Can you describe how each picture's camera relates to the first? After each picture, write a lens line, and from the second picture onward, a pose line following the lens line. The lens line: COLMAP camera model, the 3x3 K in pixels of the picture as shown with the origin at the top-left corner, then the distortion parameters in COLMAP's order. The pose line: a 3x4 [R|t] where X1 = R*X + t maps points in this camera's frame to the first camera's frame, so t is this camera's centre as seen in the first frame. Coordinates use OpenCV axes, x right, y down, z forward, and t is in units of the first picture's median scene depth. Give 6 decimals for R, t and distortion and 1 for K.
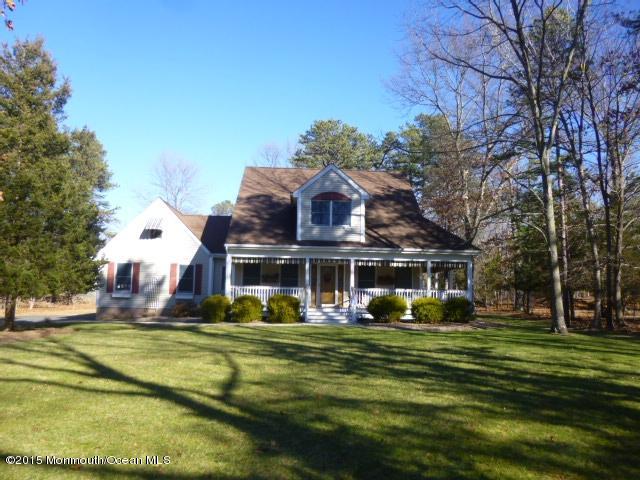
lens RADIAL K [[476.4, 0, 320.0], [0, 476.4, 240.0], [0, 0, 1]] dist [-0.047782, 0.000701]
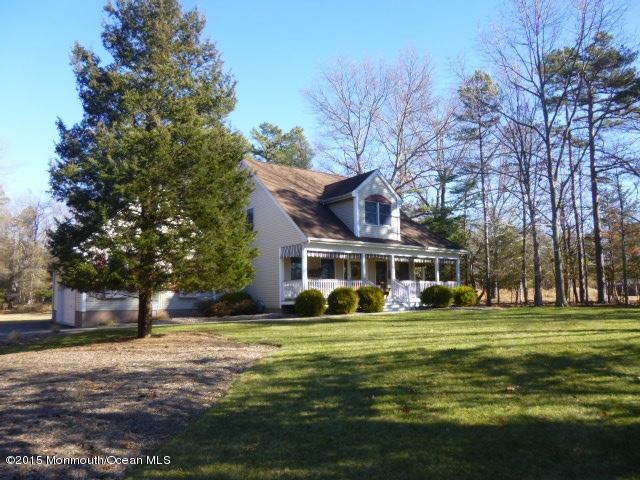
lens RADIAL K [[476.4, 0, 320.0], [0, 476.4, 240.0], [0, 0, 1]] dist [-0.047782, 0.000701]
pose [[0.823859, 0.038234, 0.565504, -0.714893], [-0.031674, 0.999269, -0.021416, 0.033359], [-0.565910, -0.000268, 0.824467, 0.159694]]
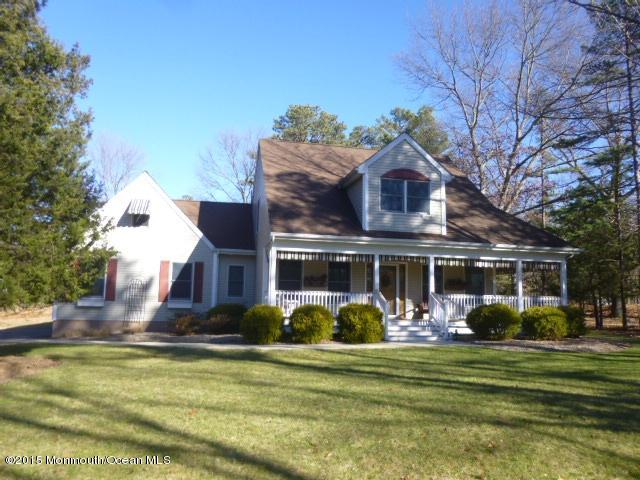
lens RADIAL K [[476.4, 0, 320.0], [0, 476.4, 240.0], [0, 0, 1]] dist [-0.047782, 0.000701]
pose [[0.984059, 0.022613, 0.176400, -0.245267], [-0.020592, 0.999700, -0.013280, 0.026976], [-0.176647, 0.009436, 0.984229, 0.272054]]
